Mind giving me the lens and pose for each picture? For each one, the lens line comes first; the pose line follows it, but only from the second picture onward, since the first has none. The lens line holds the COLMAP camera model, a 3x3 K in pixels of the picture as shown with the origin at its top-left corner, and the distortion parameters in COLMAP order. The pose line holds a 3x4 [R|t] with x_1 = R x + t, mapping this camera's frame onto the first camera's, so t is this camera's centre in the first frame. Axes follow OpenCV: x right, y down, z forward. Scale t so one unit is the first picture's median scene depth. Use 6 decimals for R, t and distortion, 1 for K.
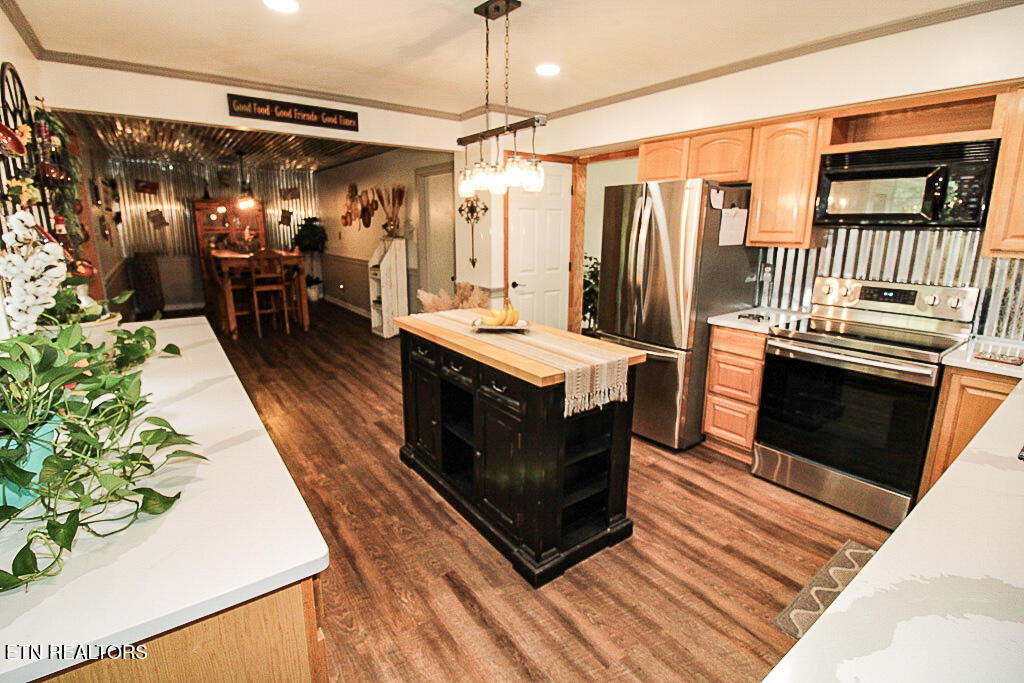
lens RADIAL K [[480.1, 0, 514.3], [0, 480.1, 333.6], [0, 0, 1]] dist [-0.012199, -0.001186]
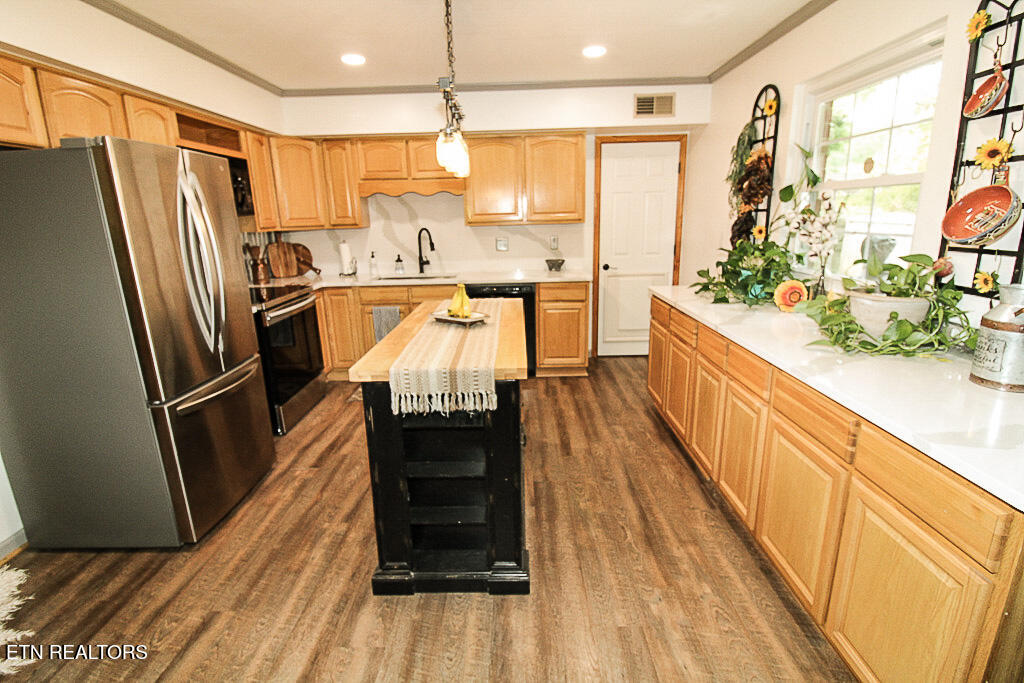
lens RADIAL K [[480.1, 0, 513.4], [0, 480.1, 340.1], [0, 0, 1]] dist [-0.012199, -0.001186]
pose [[-0.802017, -0.137343, 0.581297, -0.627600], [0.146683, 0.898115, 0.414577, -0.329069], [-0.579011, 0.417764, -0.700157, 1.548566]]
